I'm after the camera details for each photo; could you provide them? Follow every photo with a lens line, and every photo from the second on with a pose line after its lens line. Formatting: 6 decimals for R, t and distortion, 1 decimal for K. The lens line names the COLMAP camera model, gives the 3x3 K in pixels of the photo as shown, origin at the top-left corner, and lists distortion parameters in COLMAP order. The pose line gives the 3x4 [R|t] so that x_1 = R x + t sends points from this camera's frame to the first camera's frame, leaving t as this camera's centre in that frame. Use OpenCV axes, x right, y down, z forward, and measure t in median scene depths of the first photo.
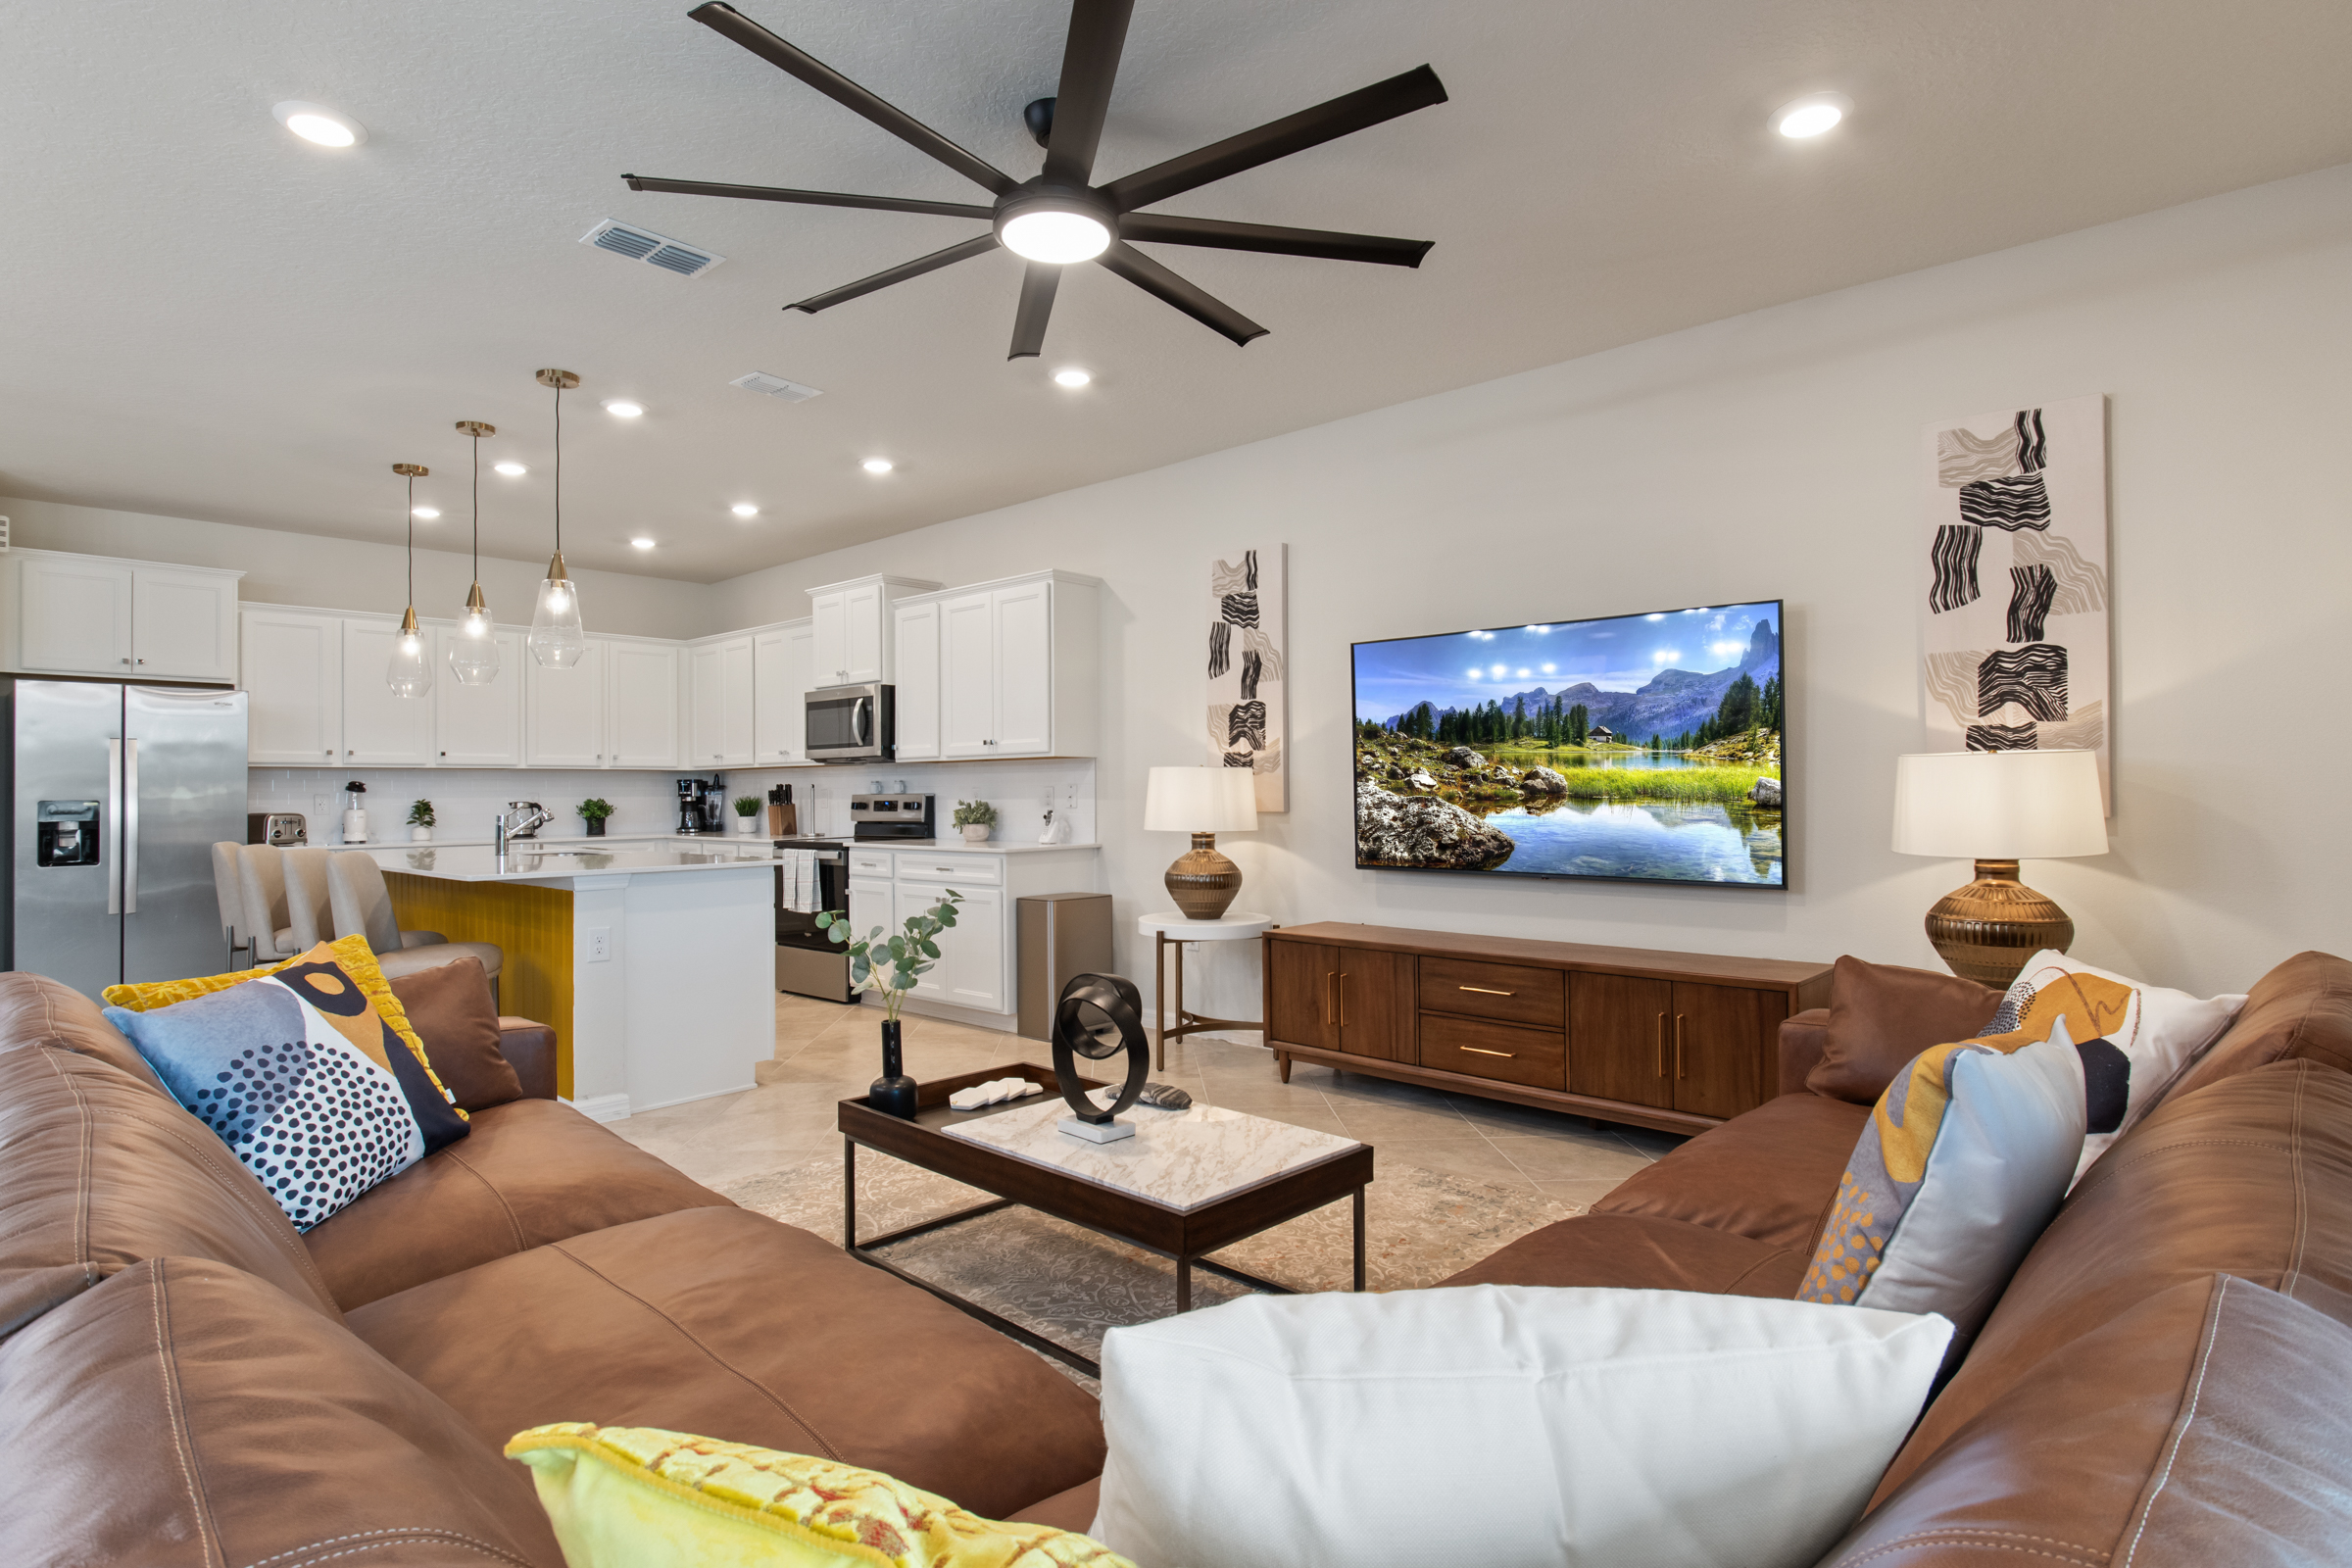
lens RADIAL K [[1146.0, 0, 1176.0], [0, 1146.0, 784.0], [0, 0, 1]] dist [-0.016609, -0.000885]
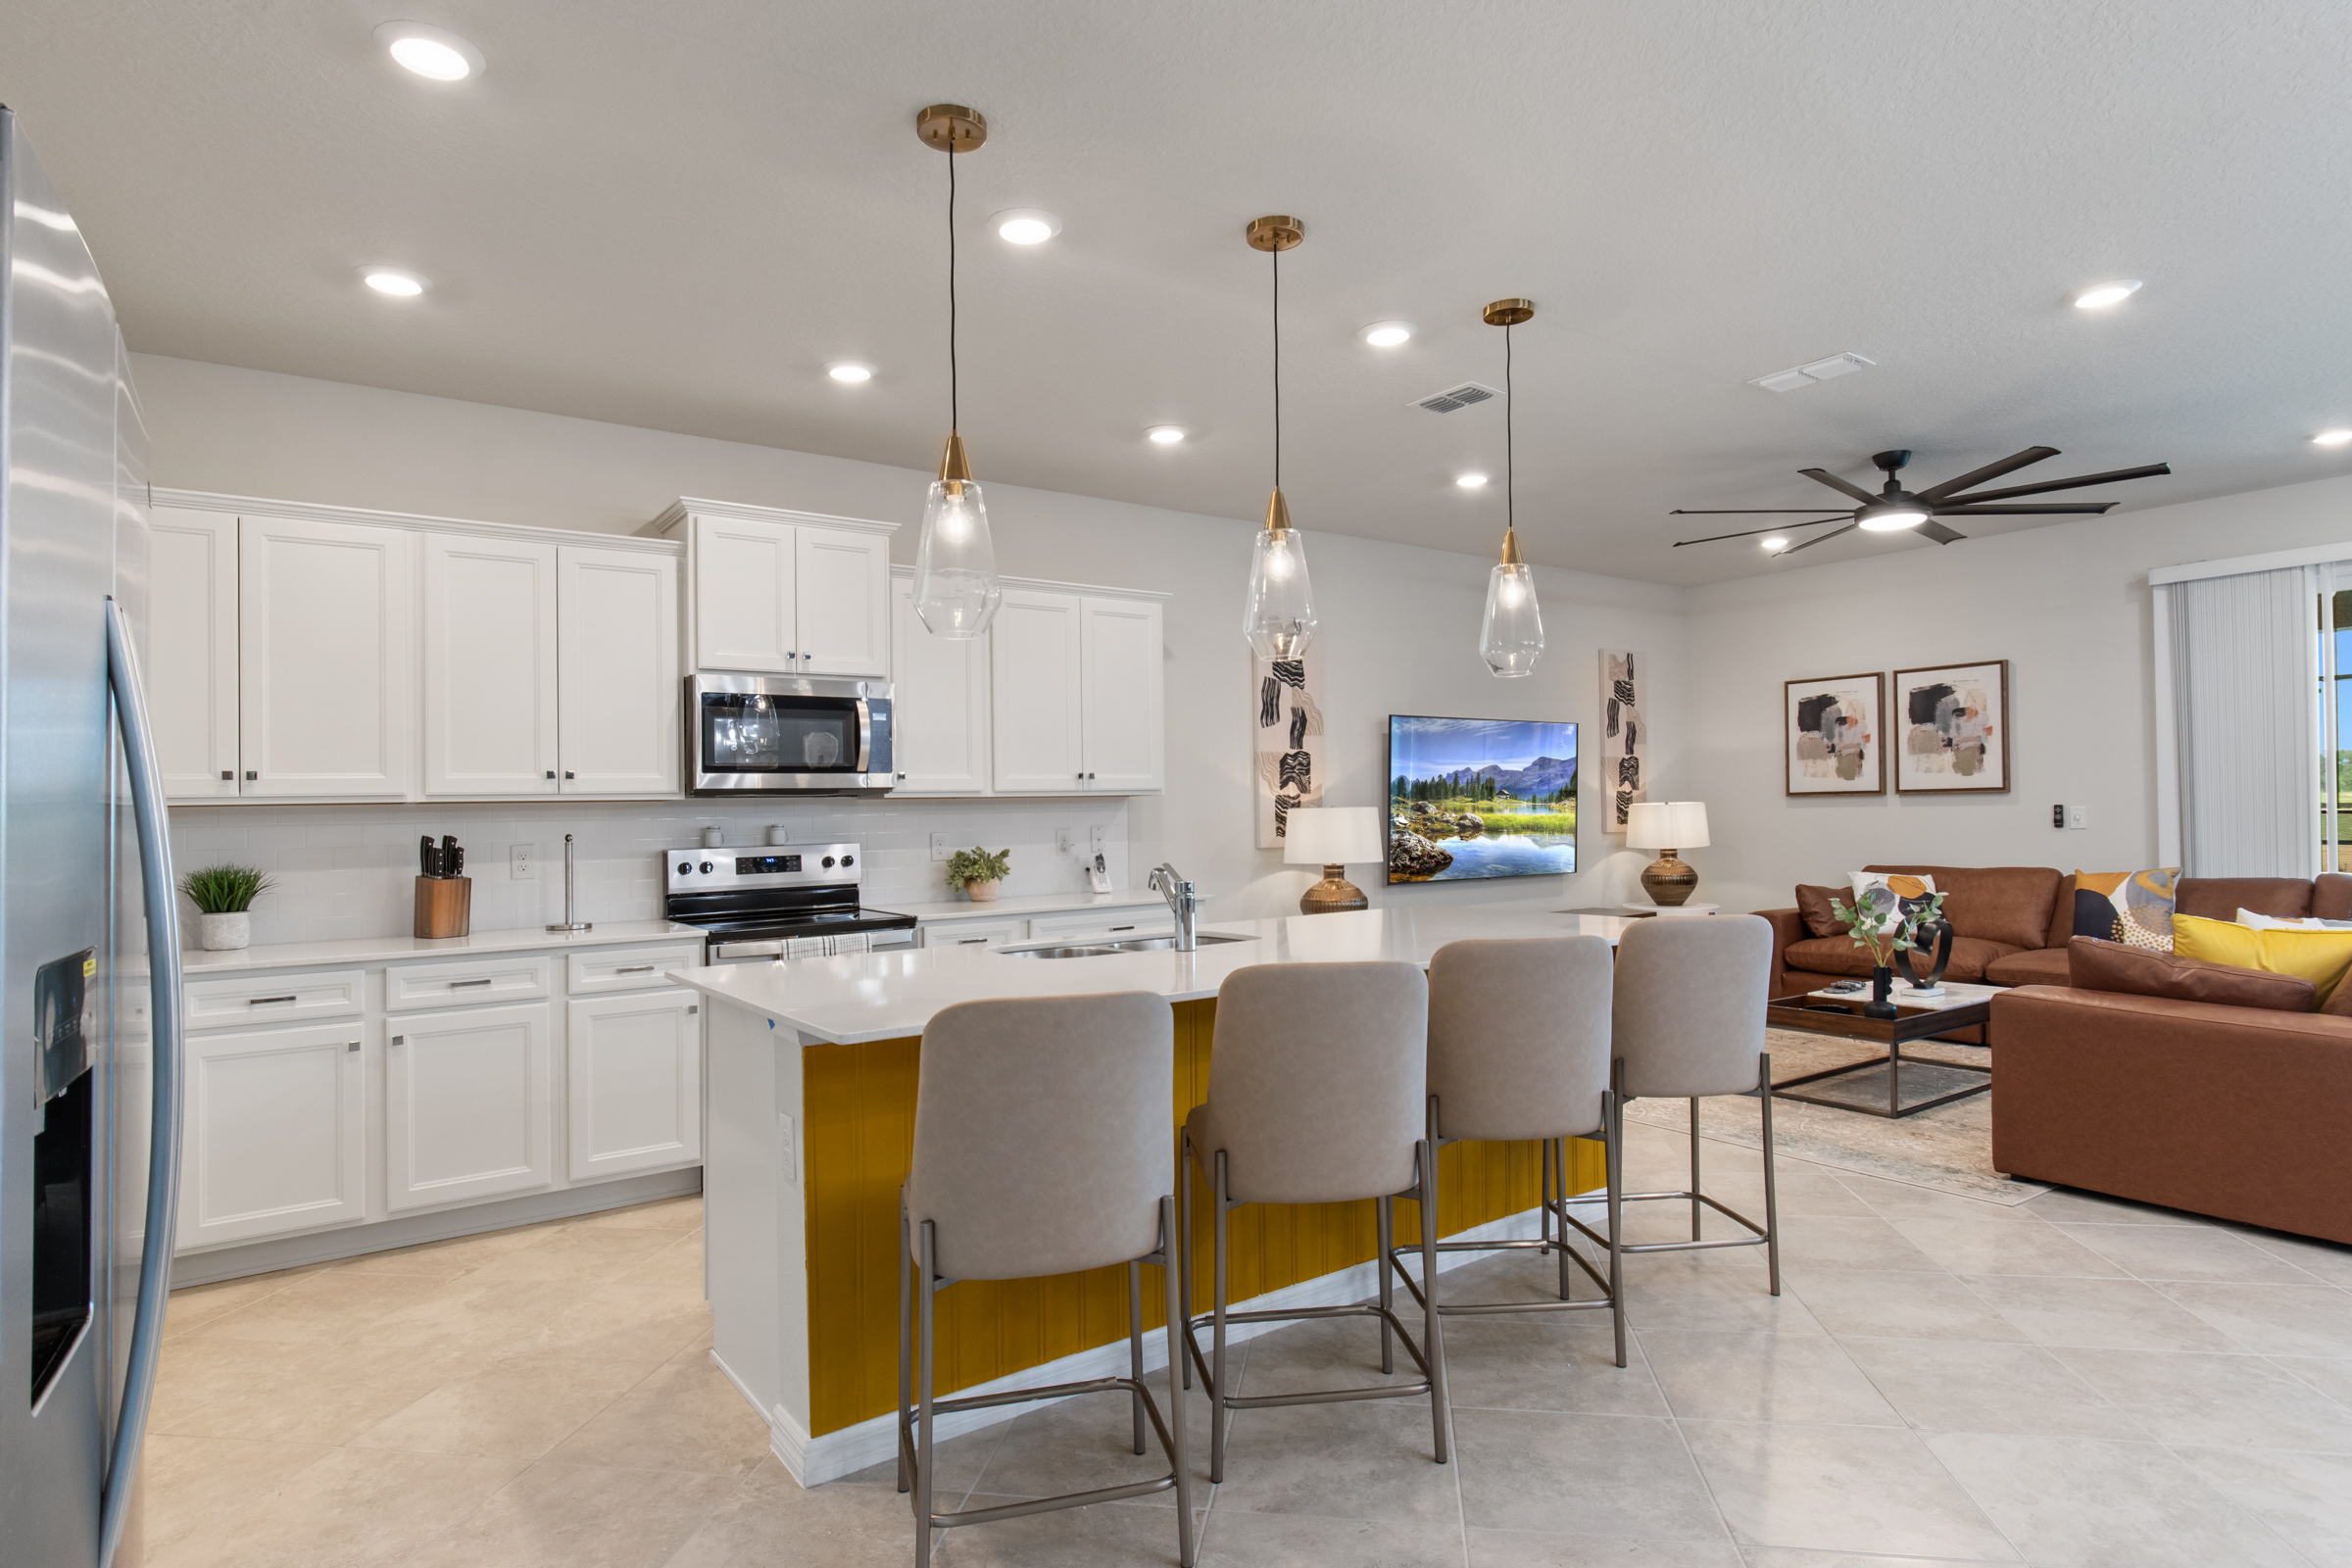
lens RADIAL K [[1226.1, 0, 1176.0], [0, 1226.1, 805.5], [0, 0, 1]] dist [-0.005390, -0.000670]
pose [[0.231633, 0.007493, 0.972774, -1.160964], [0.011852, 0.999874, -0.010524, -0.005706], [-0.972731, 0.013967, 0.231515, 0.830970]]
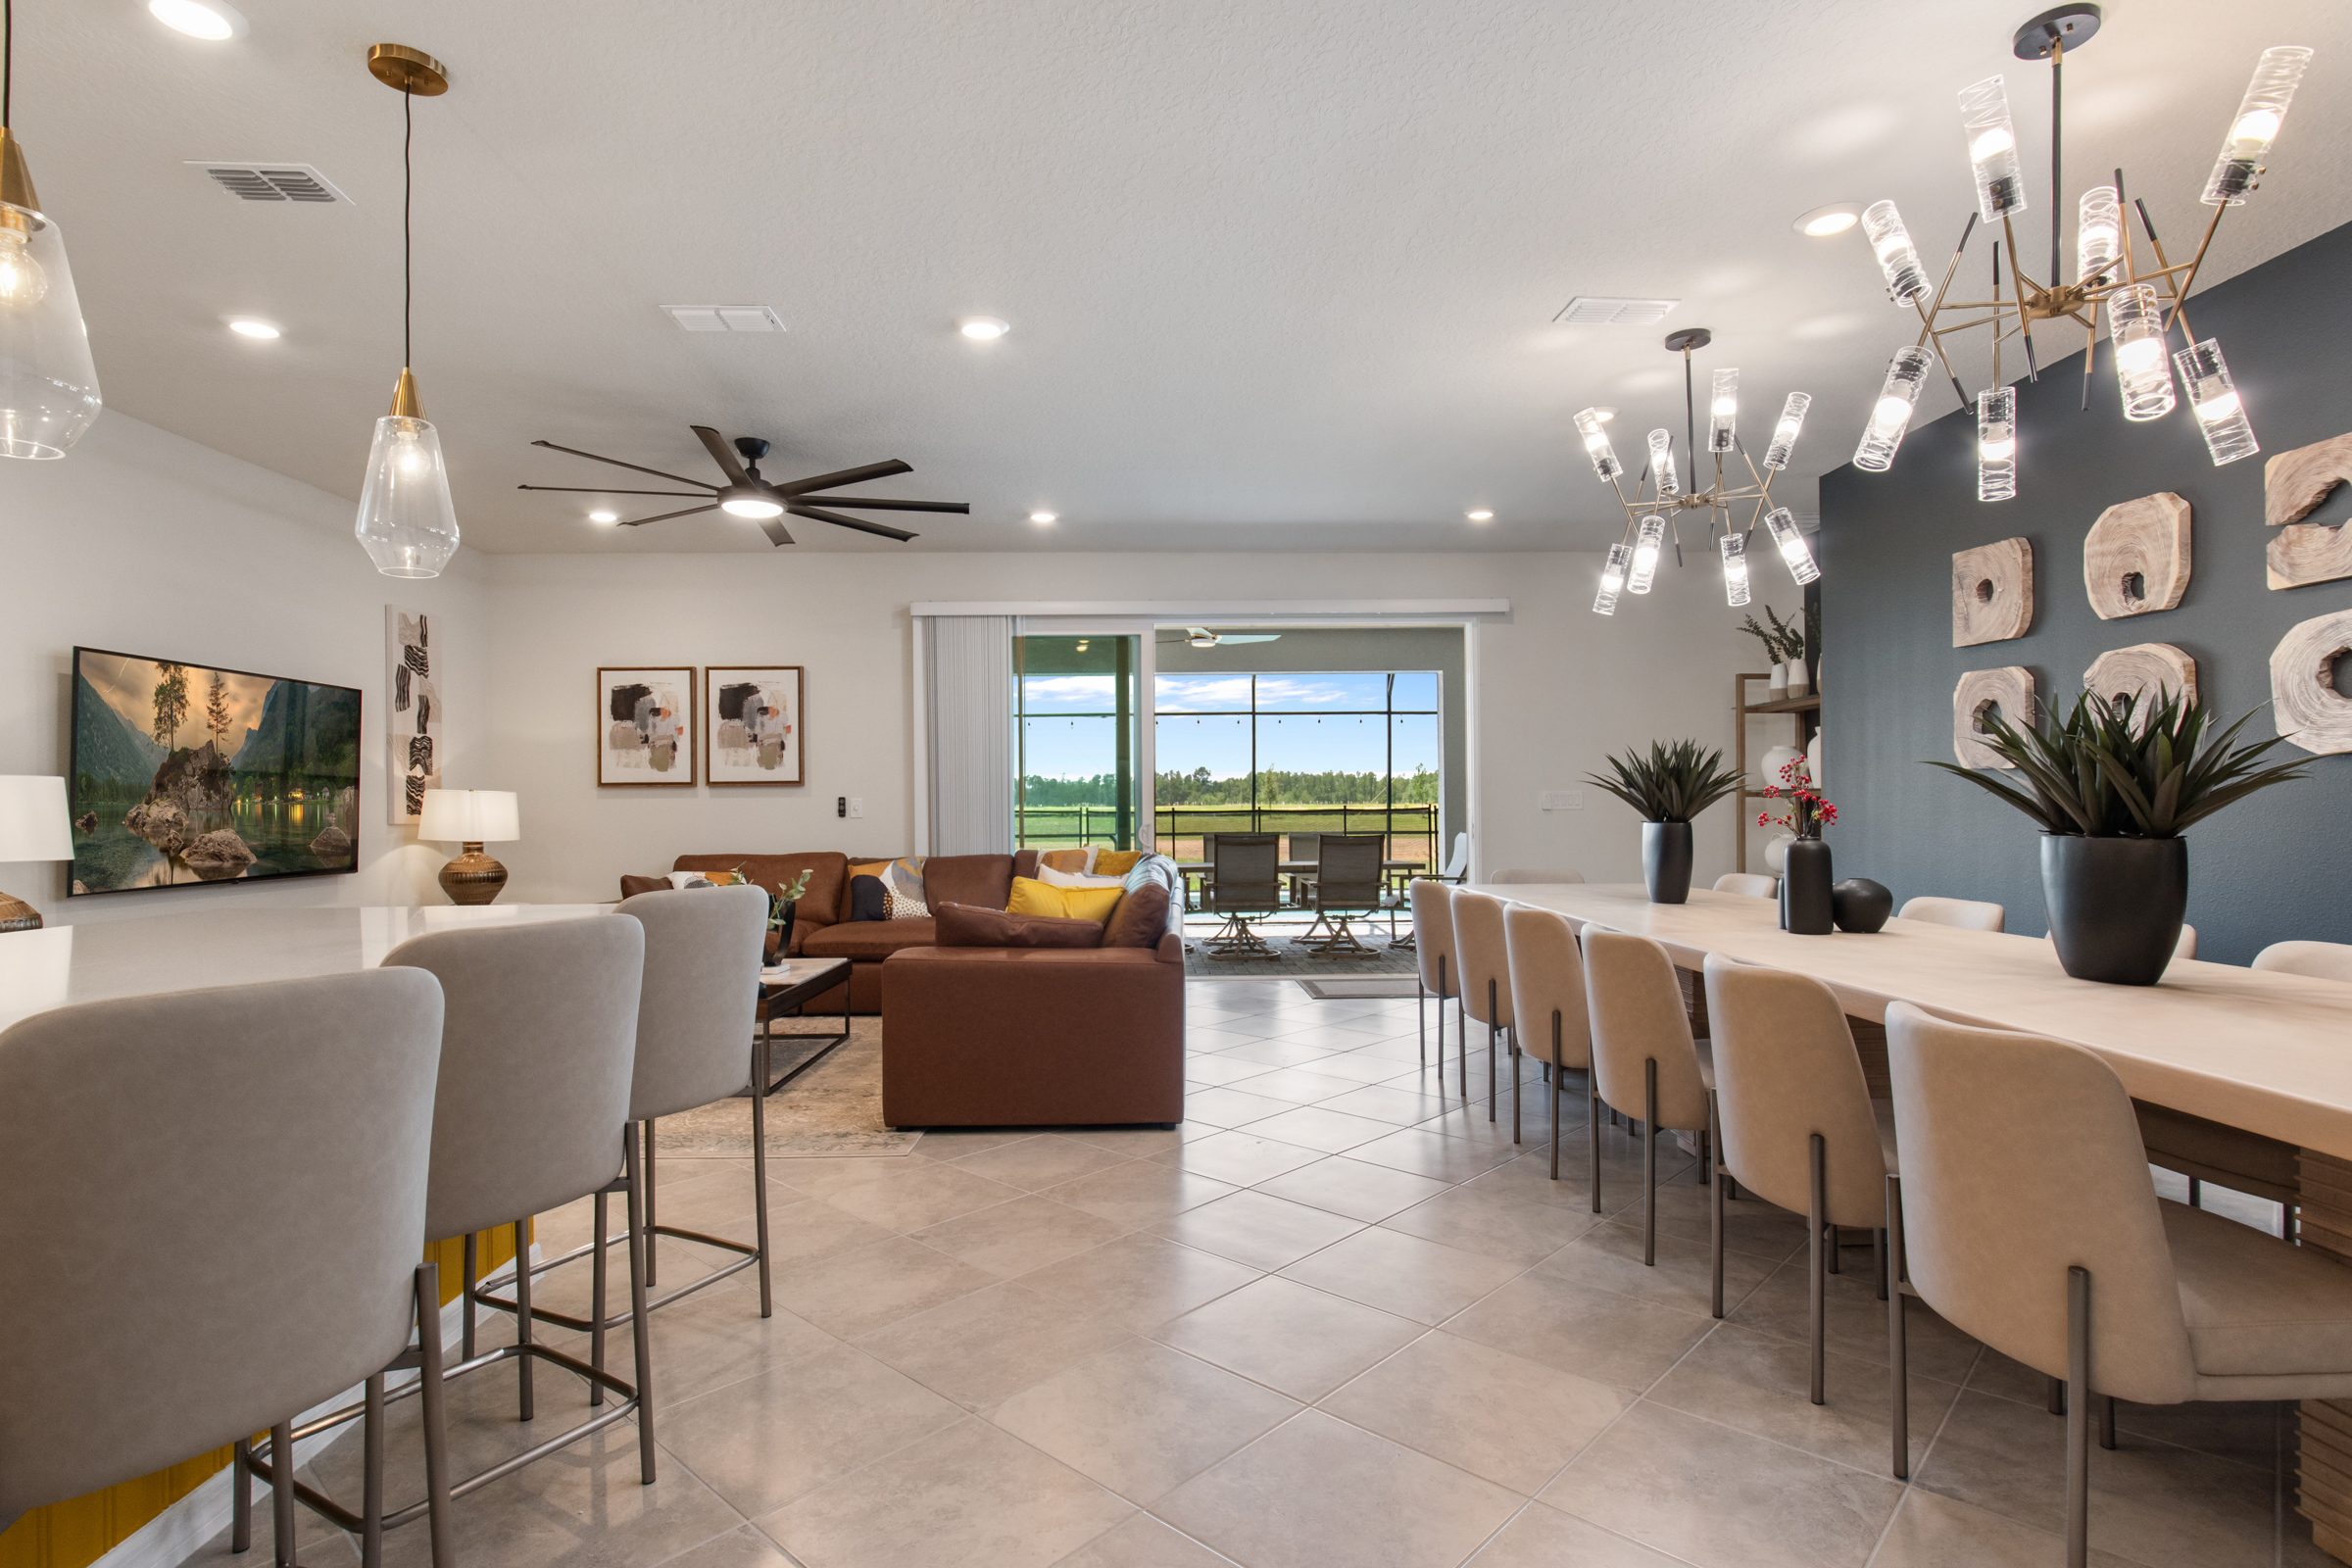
lens RADIAL K [[1180.3, 0, 1160.8], [0, 1180.3, 815.7], [0, 0, 1]] dist [-0.011993, -0.001754]
pose [[-0.676361, 0.006002, 0.736545, -1.001059], [0.009245, 0.999957, 0.000341, 0.016305], [-0.736512, 0.007040, -0.676388, 0.902254]]
